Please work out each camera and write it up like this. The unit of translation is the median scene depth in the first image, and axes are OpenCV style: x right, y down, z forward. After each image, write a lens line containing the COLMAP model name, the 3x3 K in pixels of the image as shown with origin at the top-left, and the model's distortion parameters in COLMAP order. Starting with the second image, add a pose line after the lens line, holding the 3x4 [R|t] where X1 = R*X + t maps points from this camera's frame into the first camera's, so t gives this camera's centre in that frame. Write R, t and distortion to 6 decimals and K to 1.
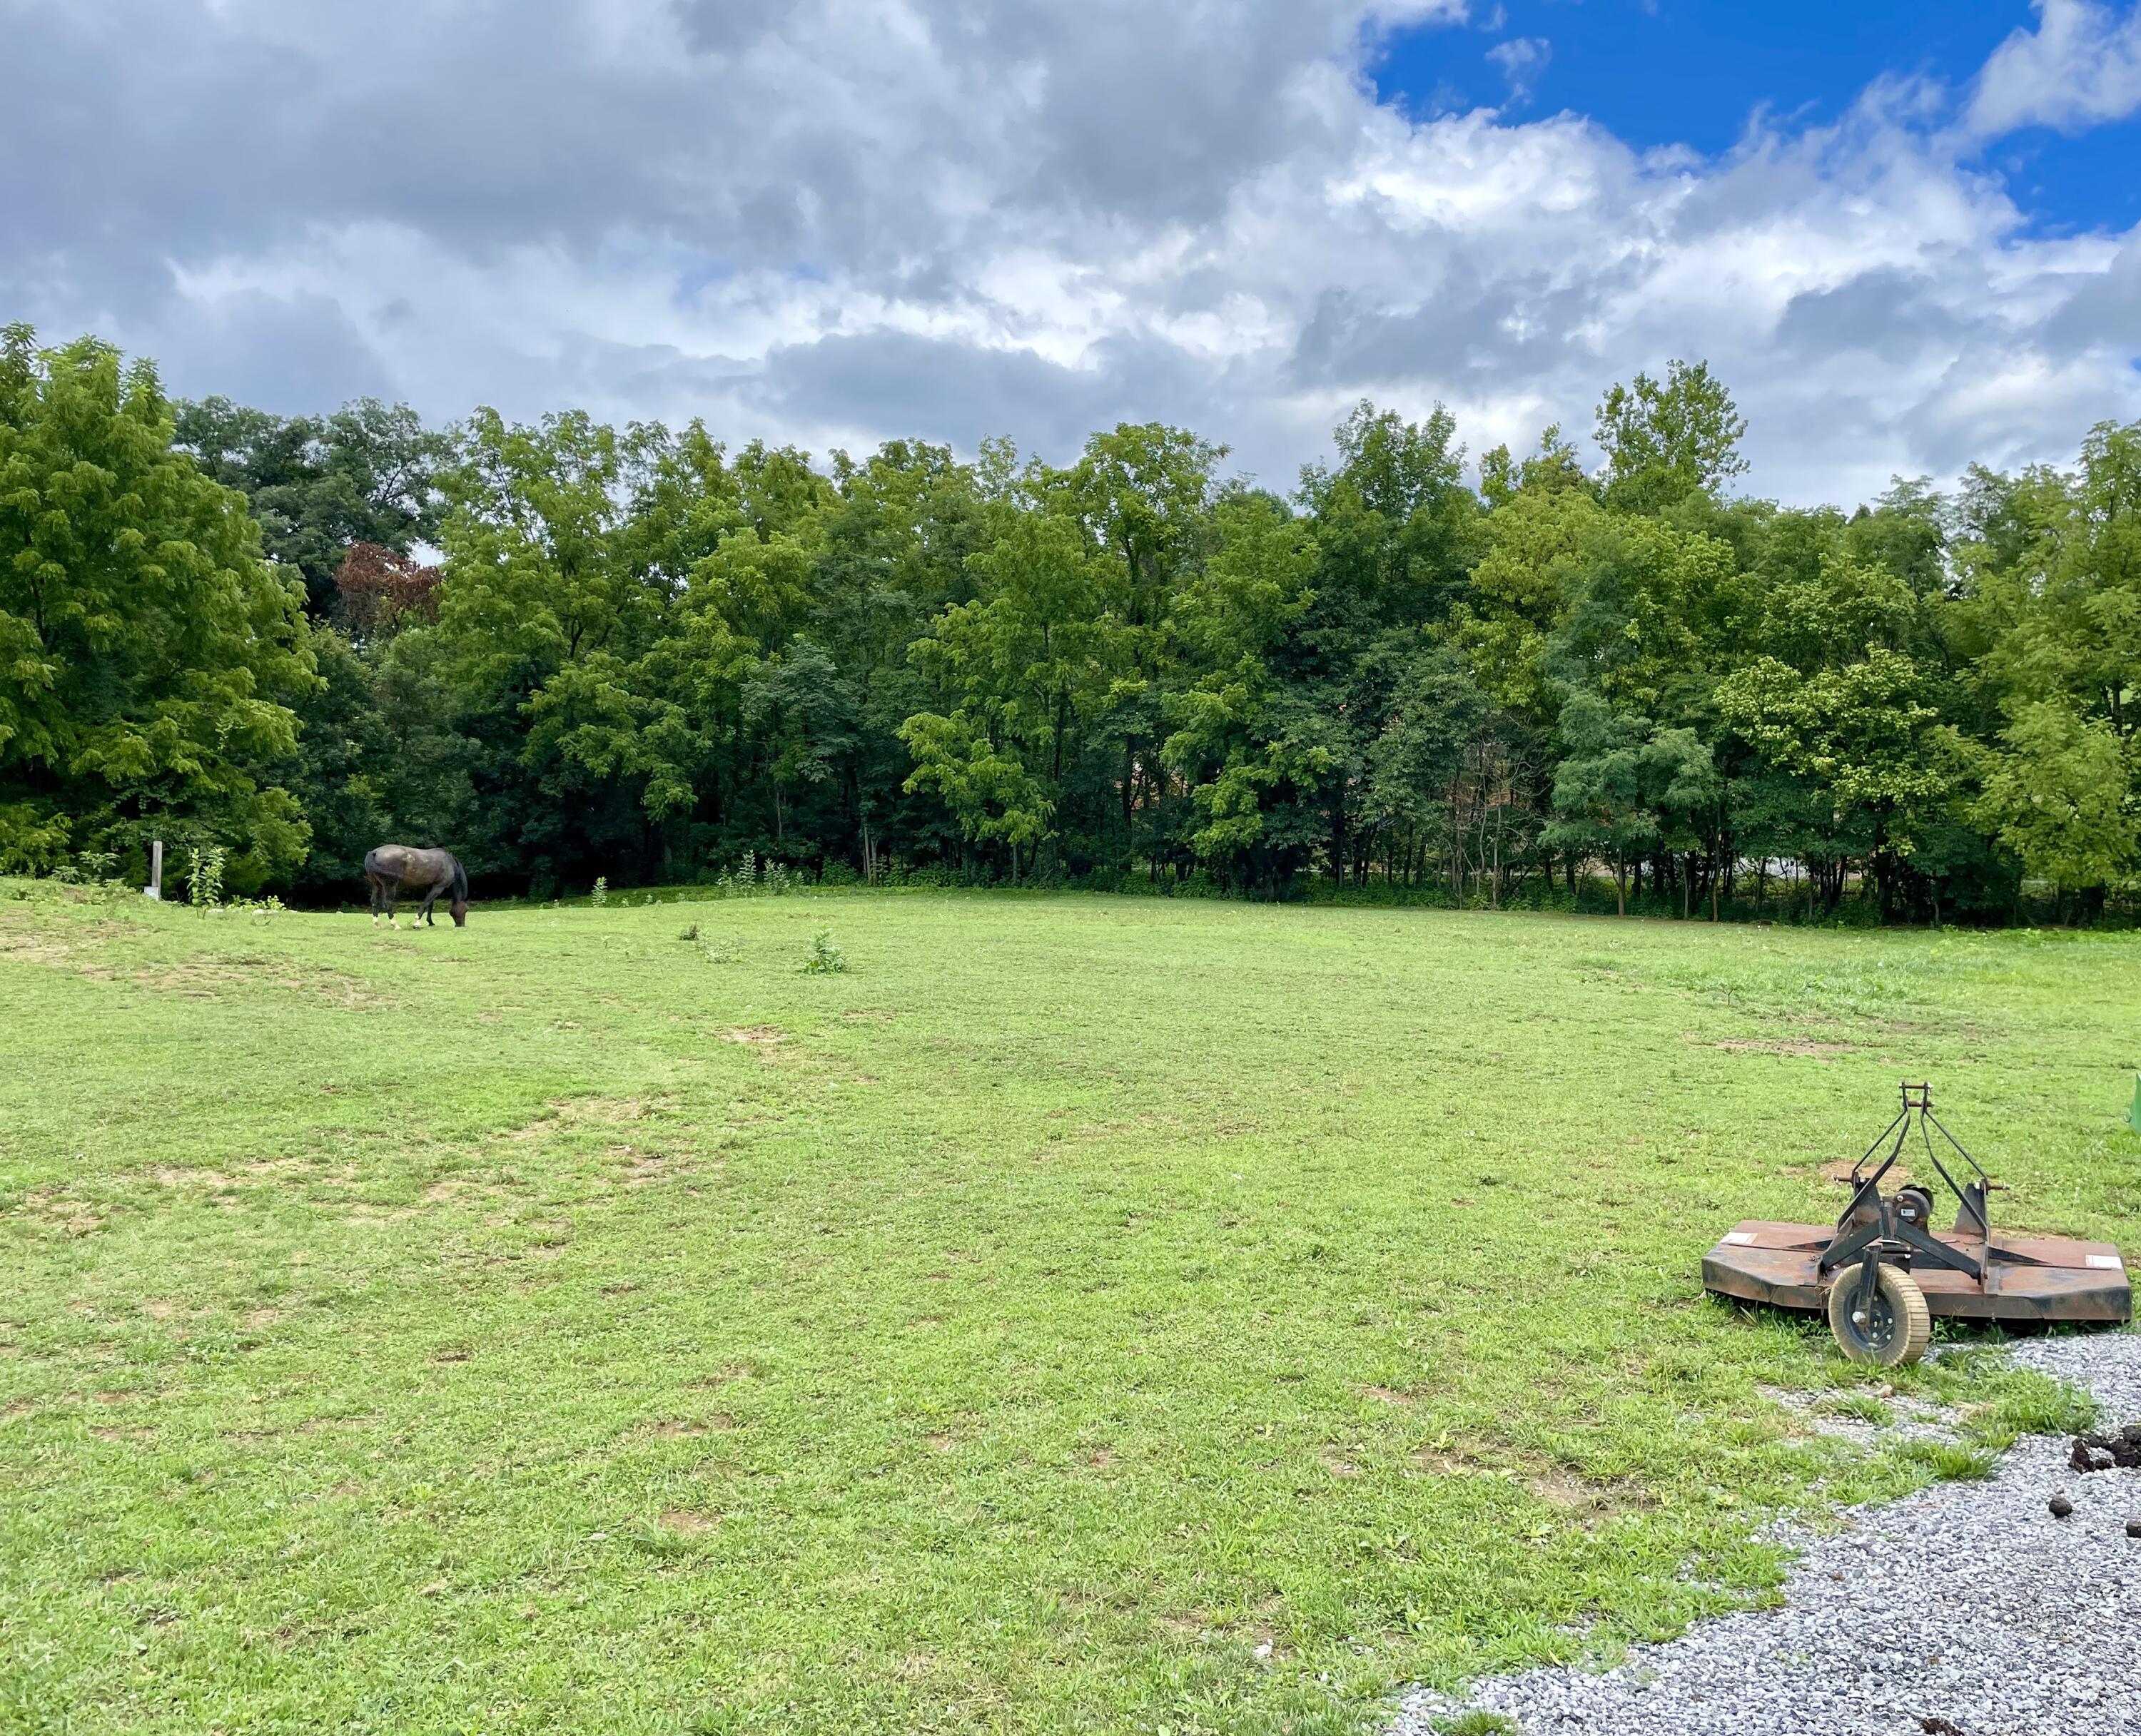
lens RADIAL K [[1592.7, 0, 1073.7], [0, 1592.7, 871.7], [0, 0, 1]] dist [0.002502, 0.000705]
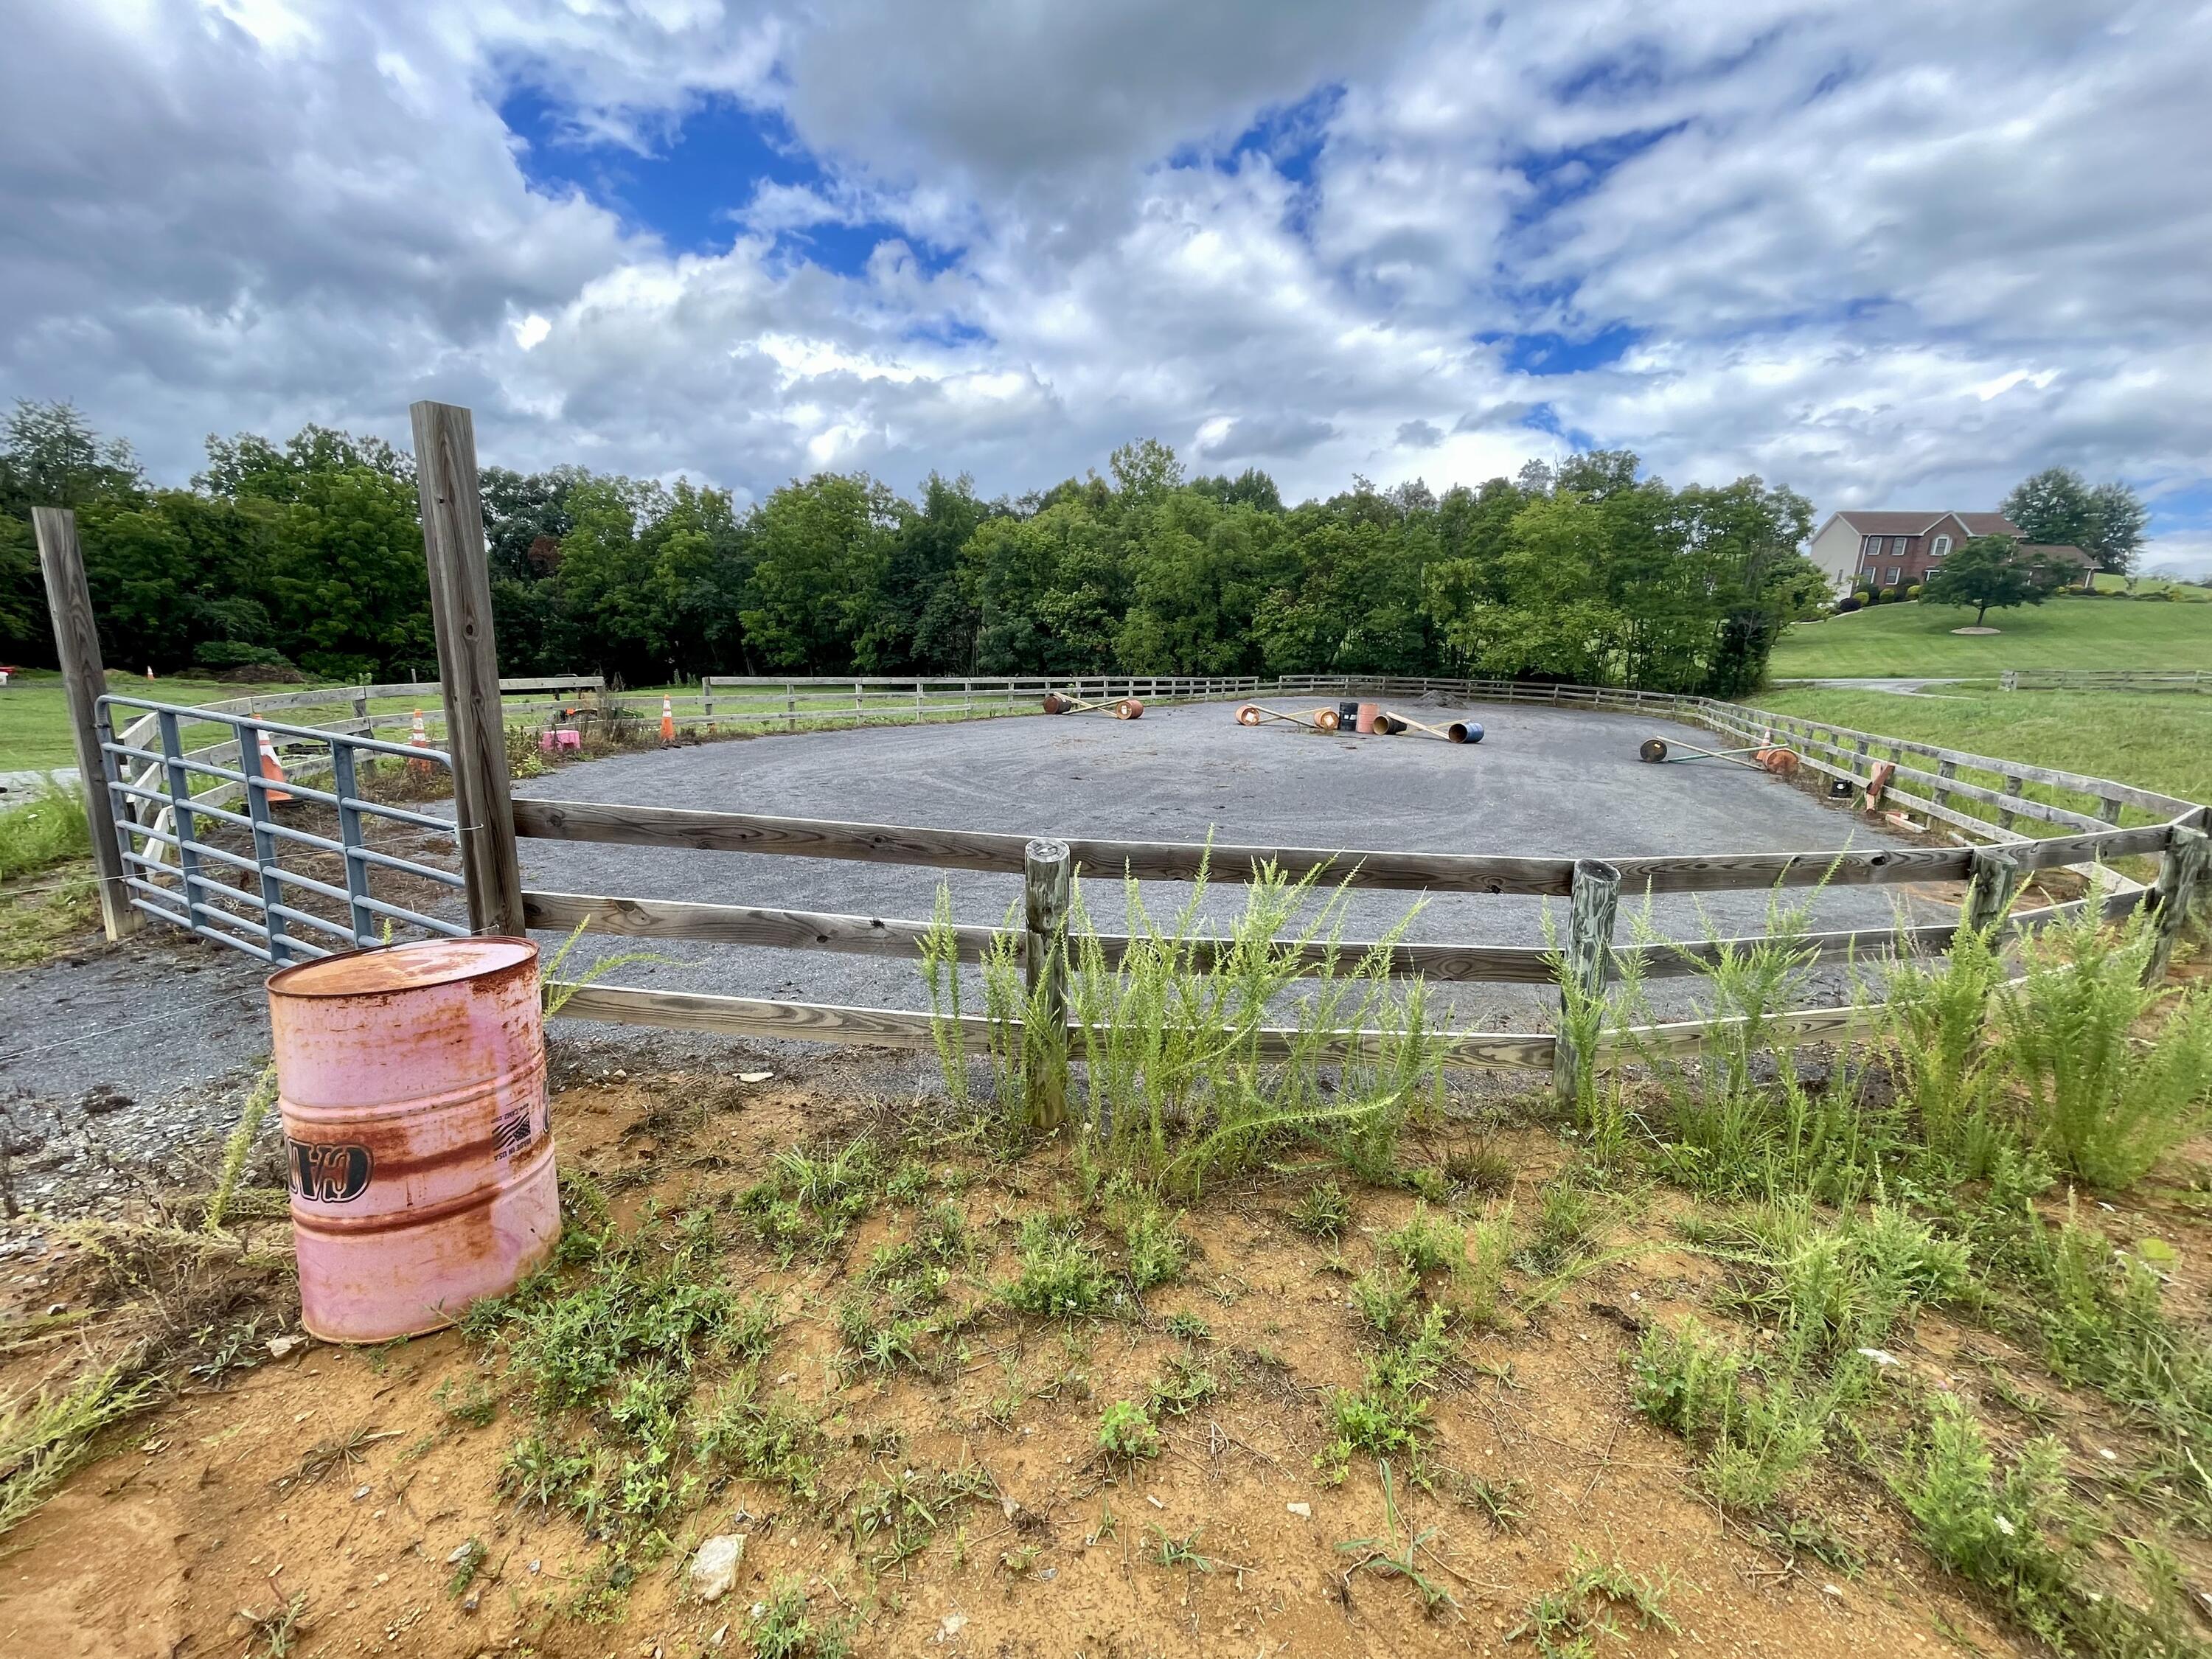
lens RADIAL K [[878.4, 0, 1089.7], [0, 878.4, 825.0], [0, 0, 1]] dist [0.000430, -0.001731]
pose [[0.998218, 0.008940, -0.058995, 0.526225], [0.000947, 0.986215, 0.165468, 0.001549], [0.059661, -0.165229, 0.984449, -0.350374]]
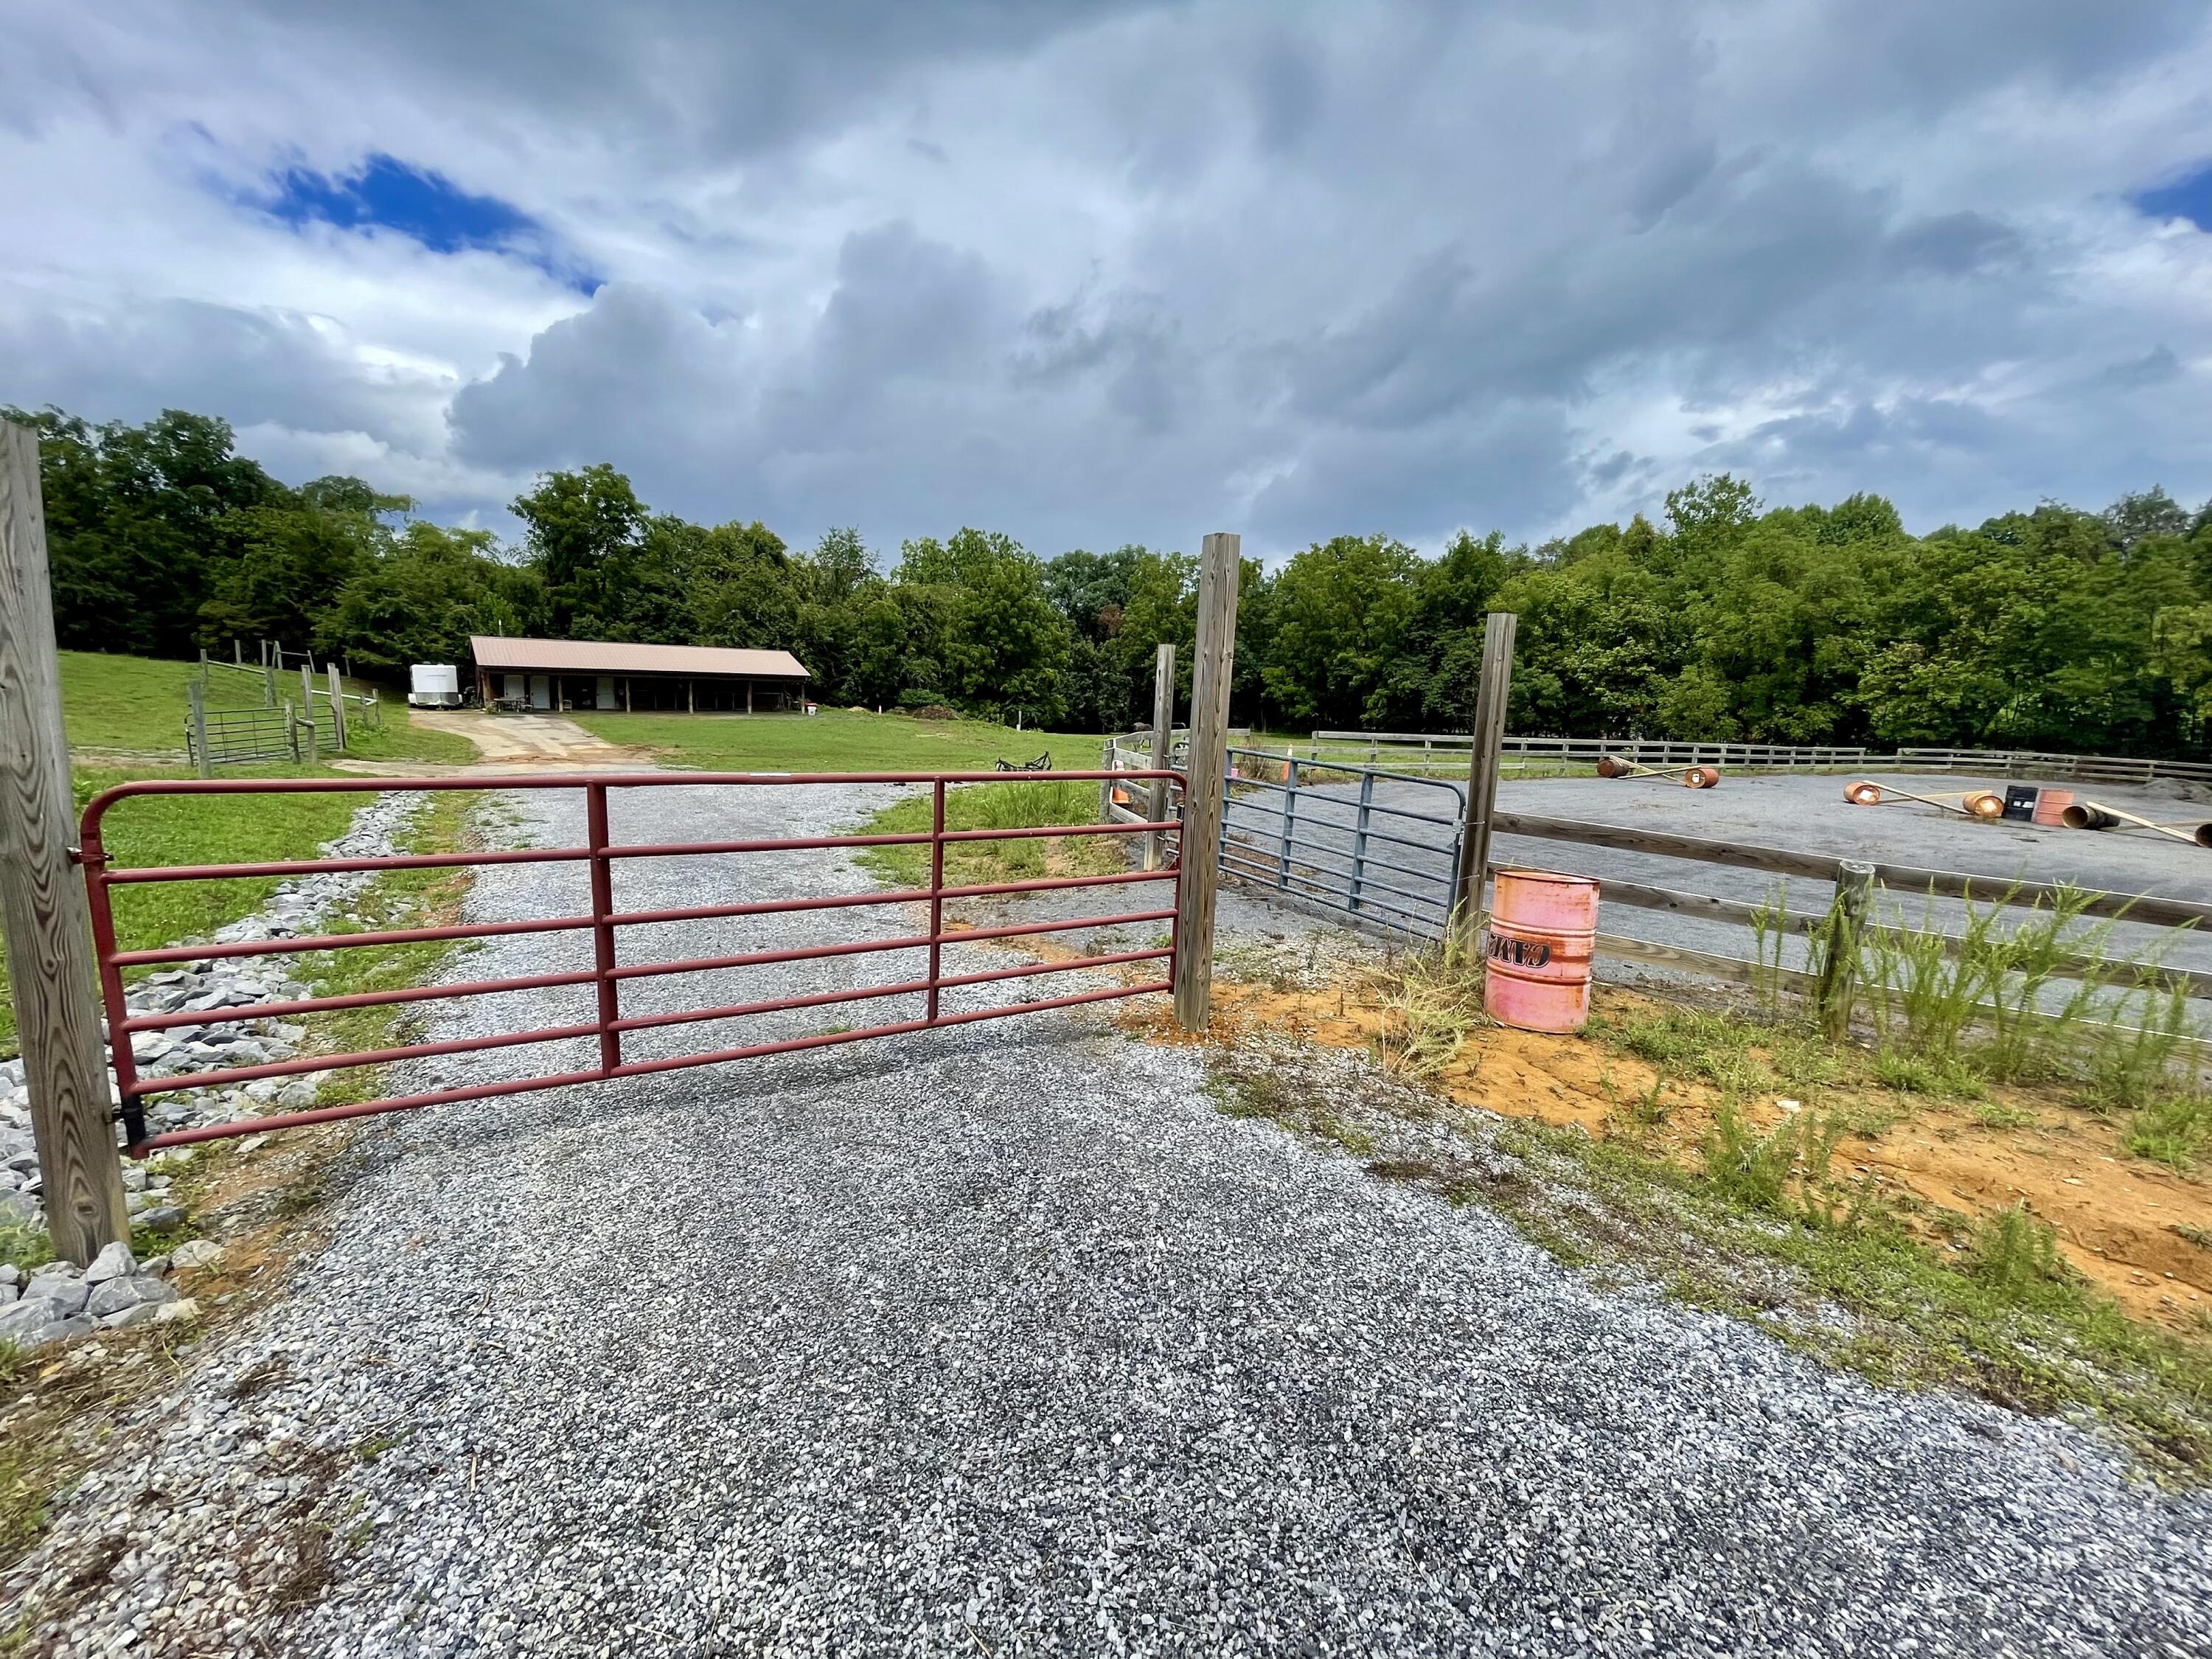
lens RADIAL K [[878.4, 0, 1101.4], [0, 878.4, 820.8], [0, 0, 1]] dist [0.000430, -0.001731]
pose [[0.840808, 0.090472, -0.533719, 0.497846], [-0.034727, 0.992919, 0.113603, -0.000149], [0.540218, -0.076984, 0.837997, -0.425666]]
